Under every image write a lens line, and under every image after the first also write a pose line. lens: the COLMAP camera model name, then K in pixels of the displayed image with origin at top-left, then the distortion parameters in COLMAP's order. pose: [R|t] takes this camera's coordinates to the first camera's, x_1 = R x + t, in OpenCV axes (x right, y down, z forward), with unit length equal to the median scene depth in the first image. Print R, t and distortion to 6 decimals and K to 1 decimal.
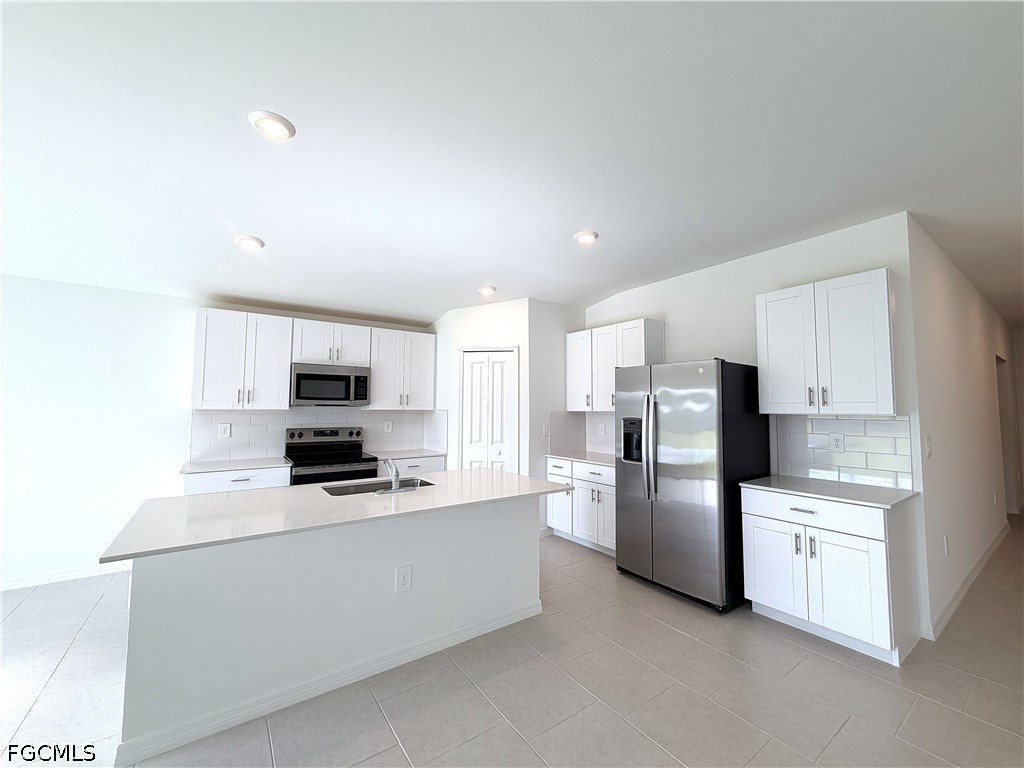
lens RADIAL K [[406.7, 0, 510.2], [0, 406.7, 385.0], [0, 0, 1]] dist [-0.000483, 0.000031]
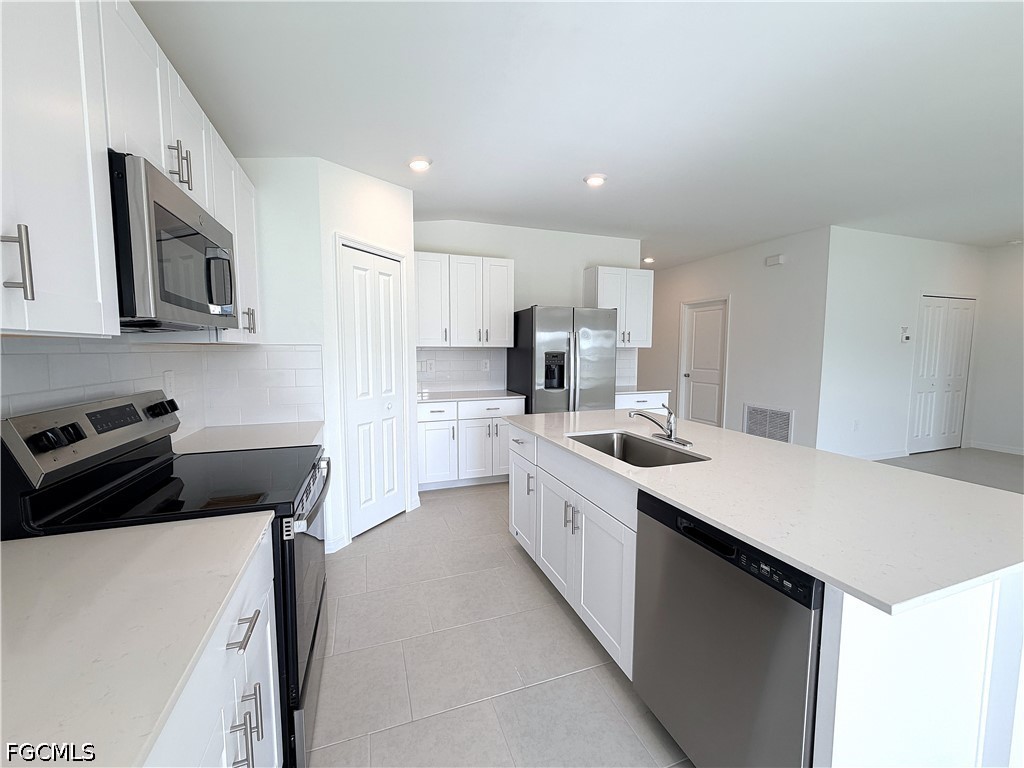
lens RADIAL K [[406.7, 0, 510.2], [0, 406.7, 385.0], [0, 0, 1]] dist [-0.000483, 0.000031]
pose [[0.275611, -0.100058, 0.956048, -0.728380], [-0.055884, 0.991218, 0.119849, 0.036024], [-0.959643, -0.086460, 0.267599, 0.688689]]
